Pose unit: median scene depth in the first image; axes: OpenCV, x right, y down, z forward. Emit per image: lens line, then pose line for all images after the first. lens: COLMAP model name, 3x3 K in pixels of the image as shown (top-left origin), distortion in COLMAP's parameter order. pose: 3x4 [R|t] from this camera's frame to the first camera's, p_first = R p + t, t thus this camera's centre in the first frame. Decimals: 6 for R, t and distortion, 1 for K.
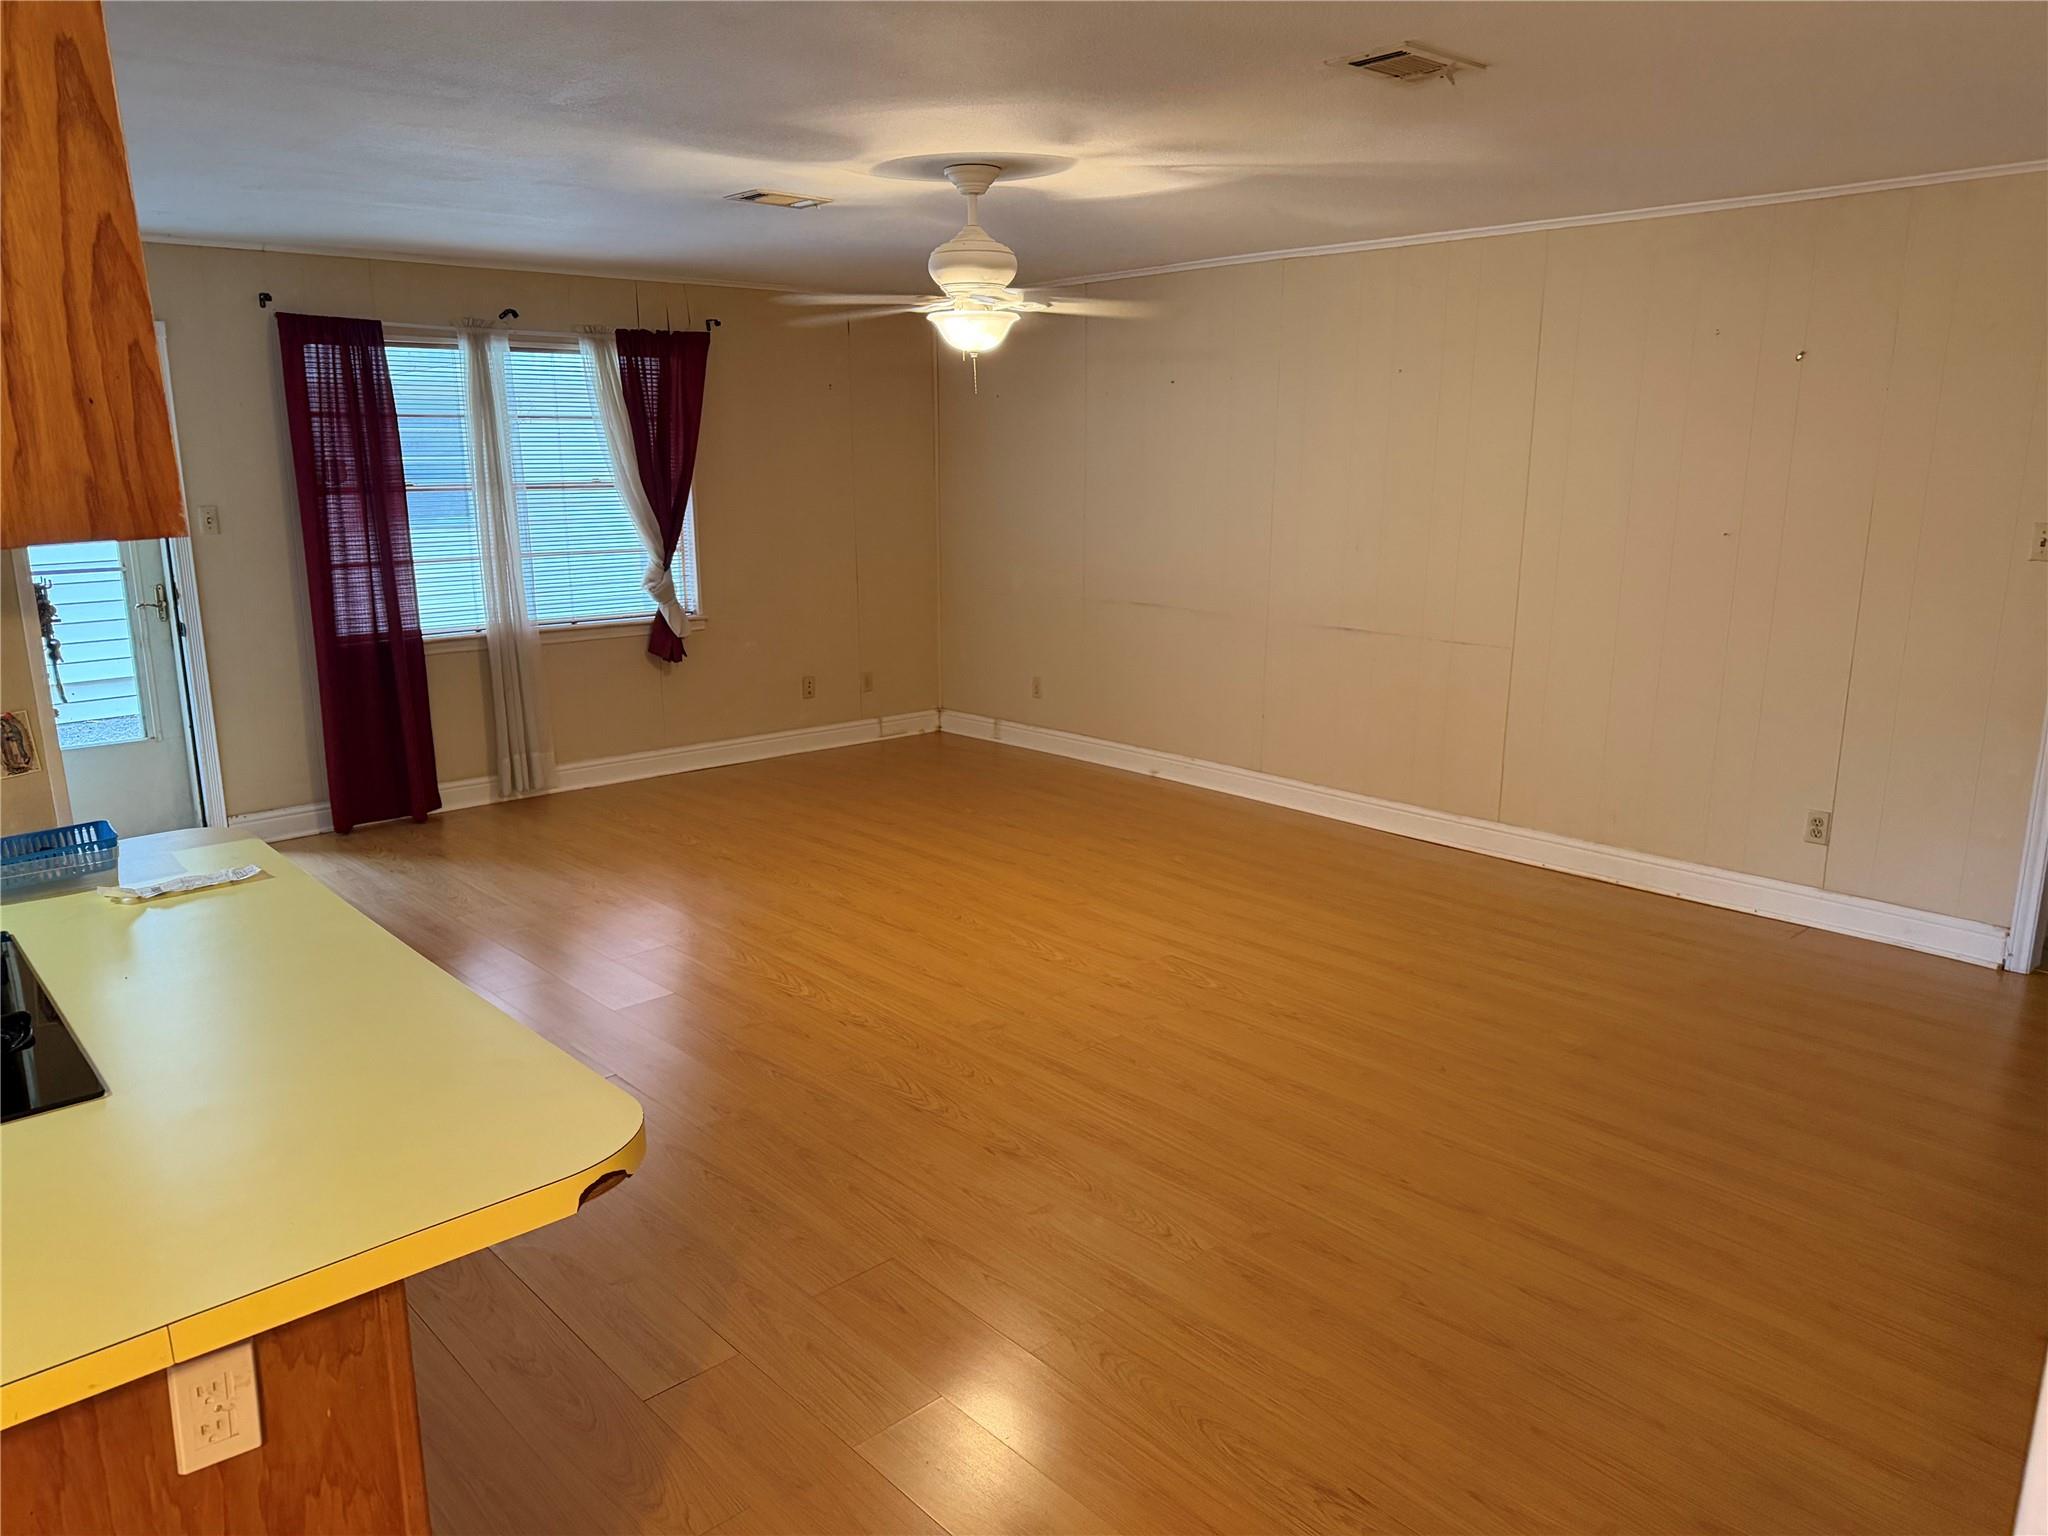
lens RADIAL K [[1439.6, 0, 1021.4], [0, 1439.6, 776.2], [0, 0, 1]] dist [0.050372, -0.052998]
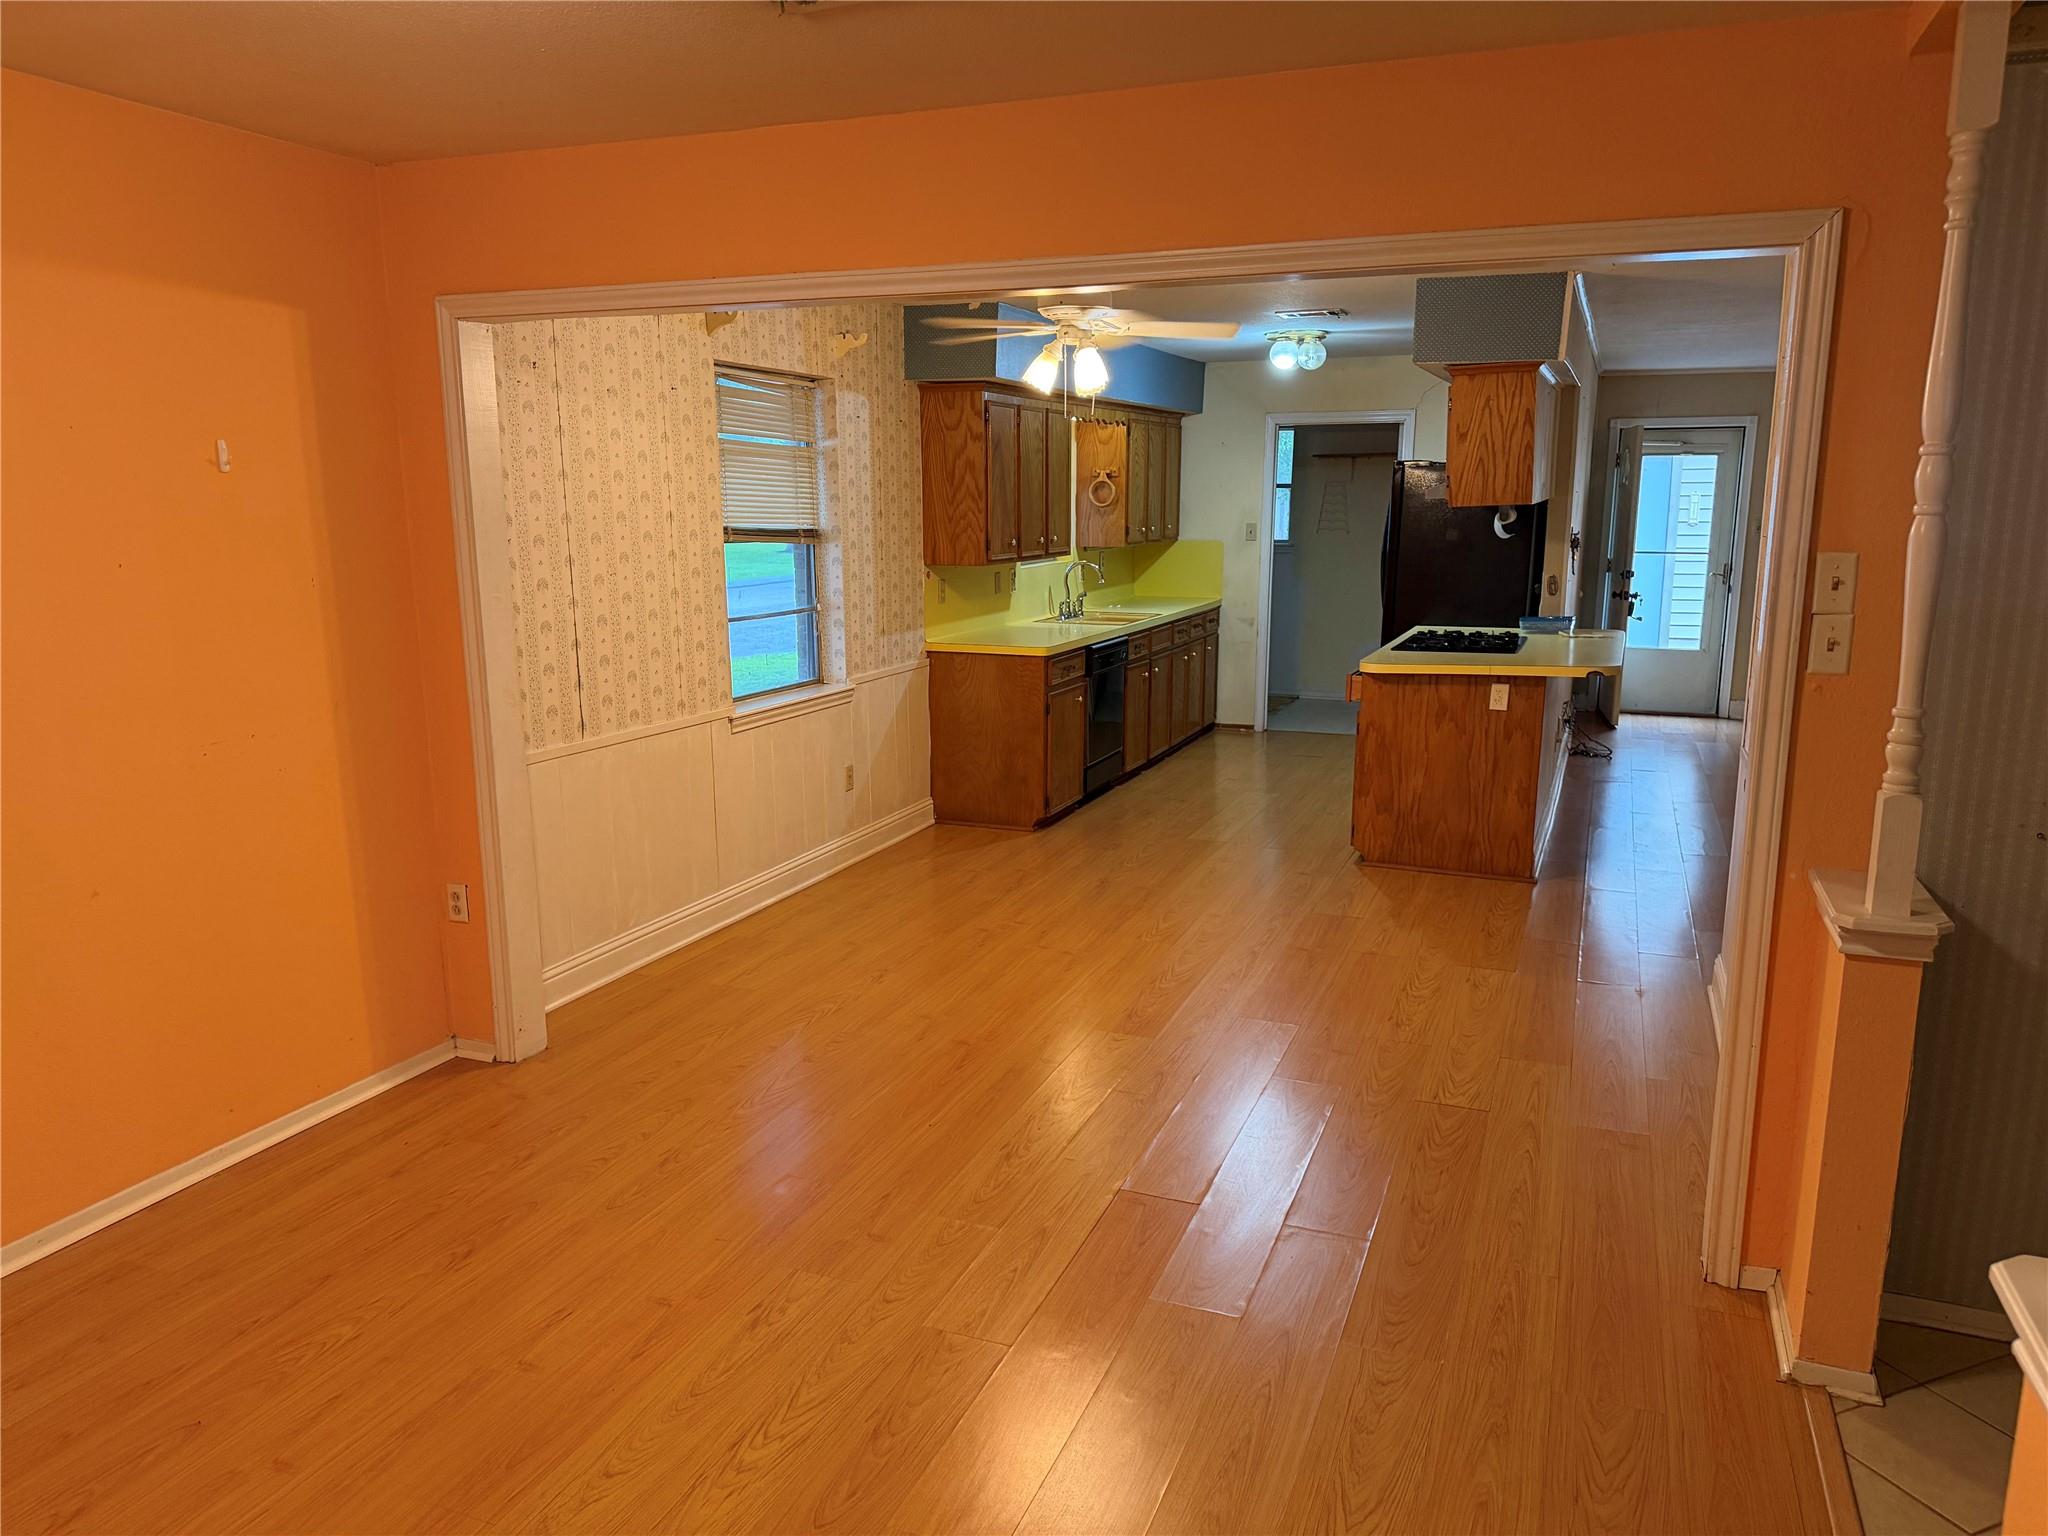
lens RADIAL K [[1439.6, 0, 1015.7], [0, 1439.6, 784.0], [0, 0, 1]] dist [0.050372, -0.052998]
pose [[0.434241, 0.183134, -0.881985, 2.910009], [-0.202521, 0.973898, 0.102509, 0.557827], [0.877736, 0.134107, 0.459994, -2.437685]]
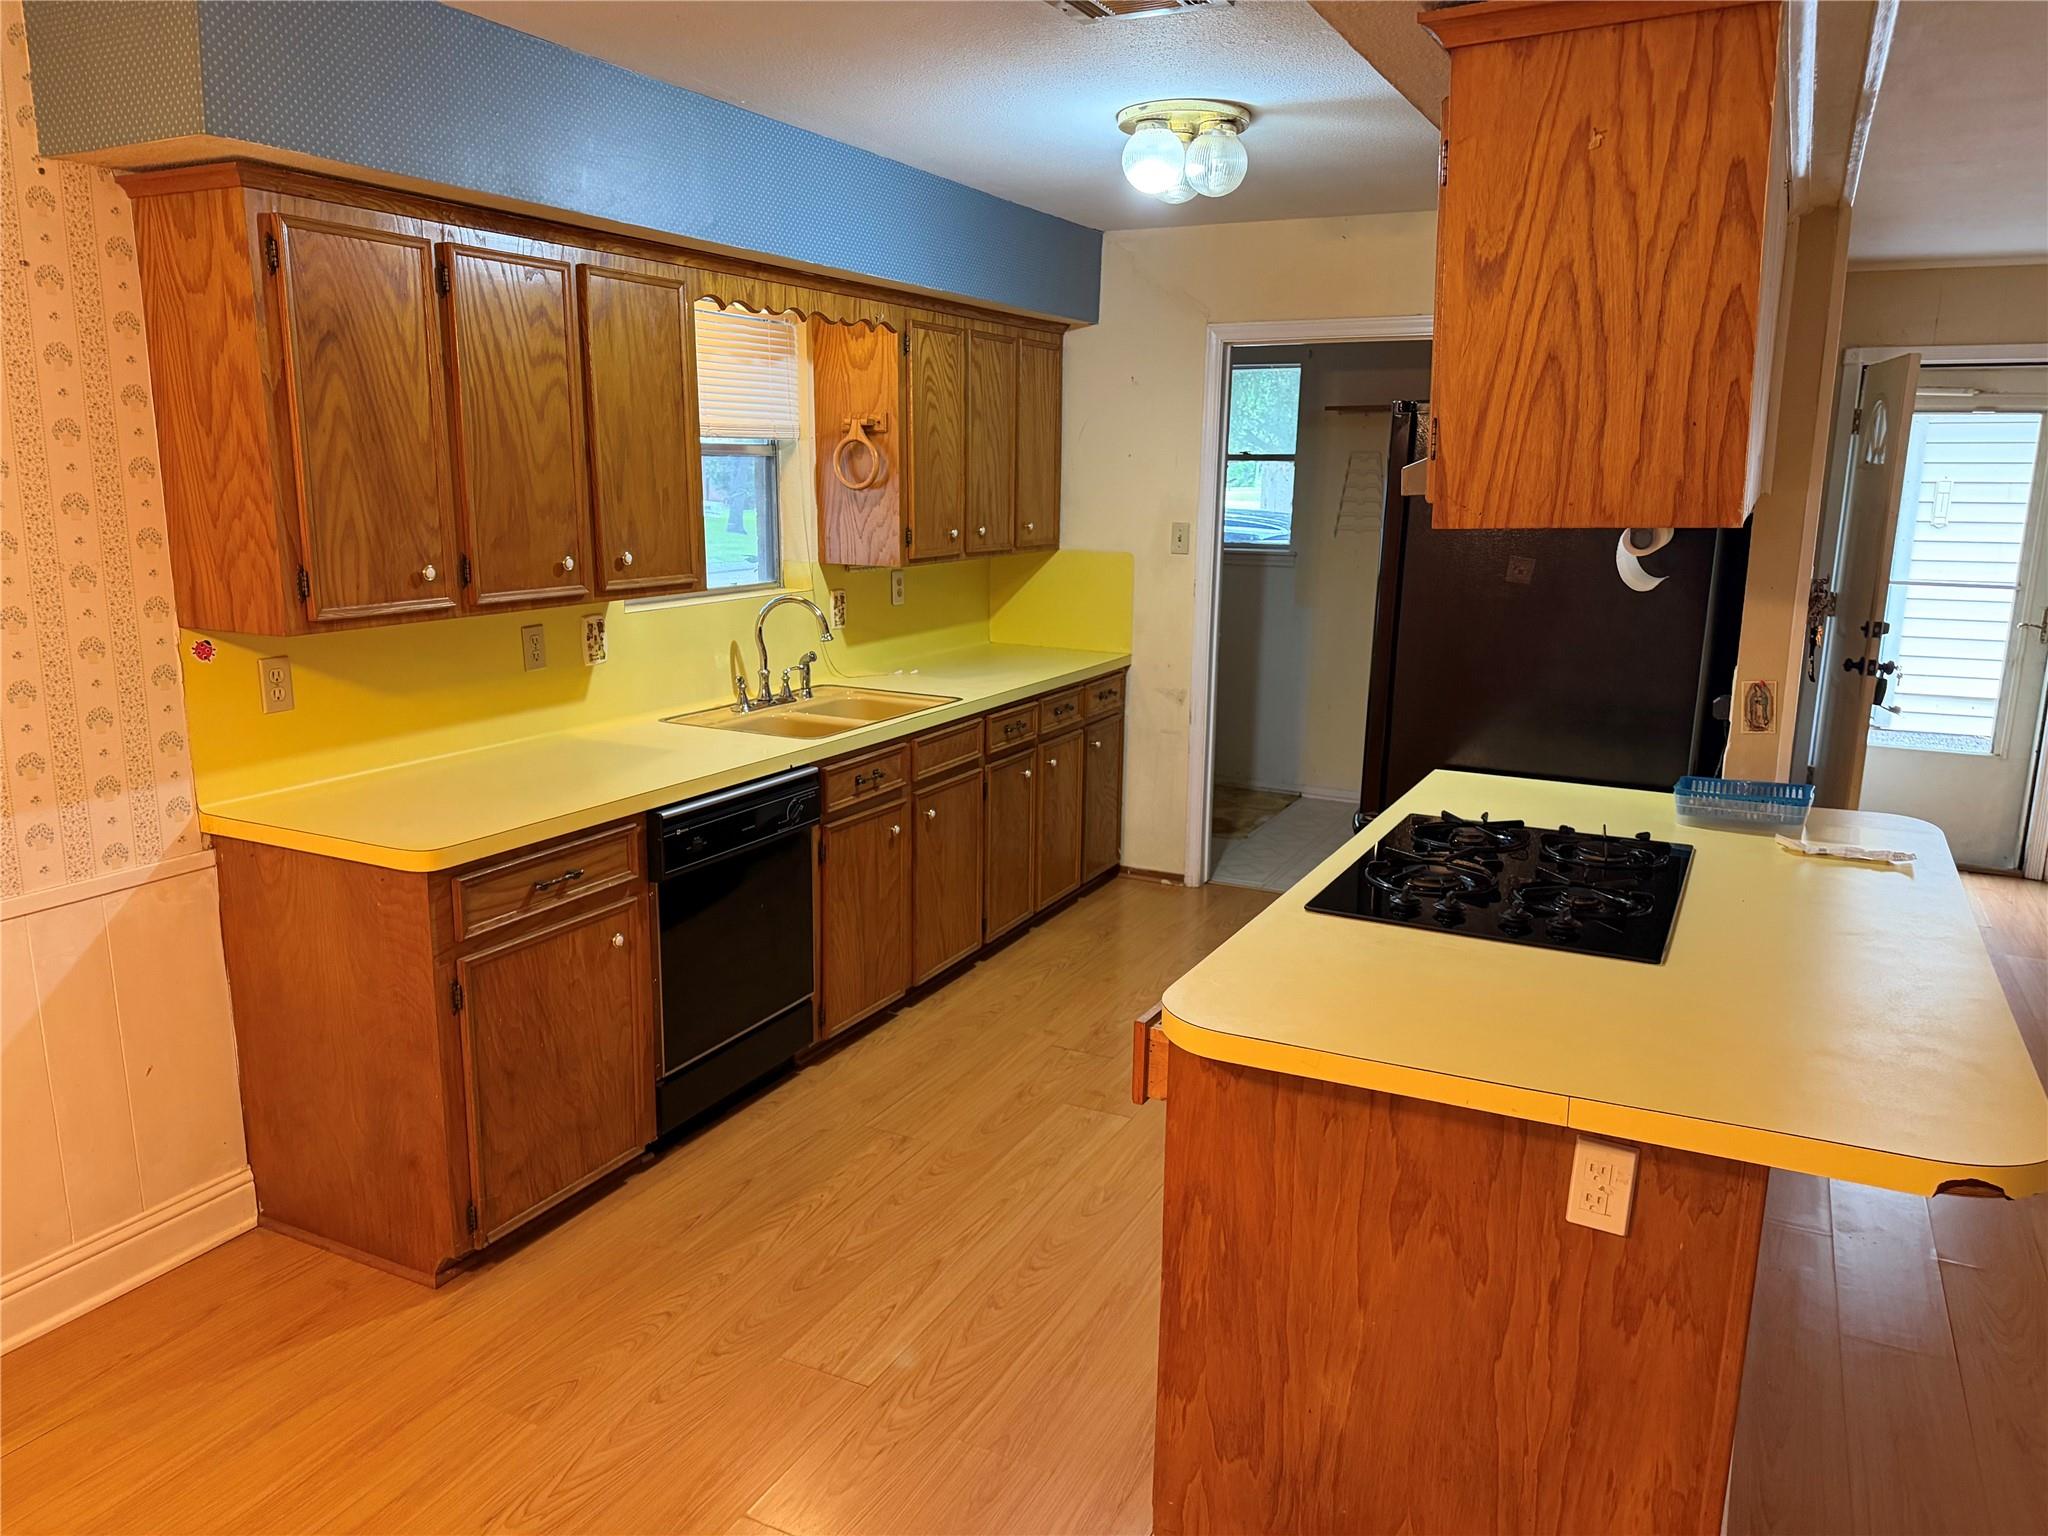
lens RADIAL K [[1439.6, 0, 1036.4], [0, 1439.6, 756.1], [0, 0, 1]] dist [0.050372, -0.052998]
pose [[0.364715, 0.195896, -0.910279, 0.387097], [-0.223928, 0.967379, 0.118465, 0.017648], [0.903791, 0.160631, 0.396685, -0.041647]]
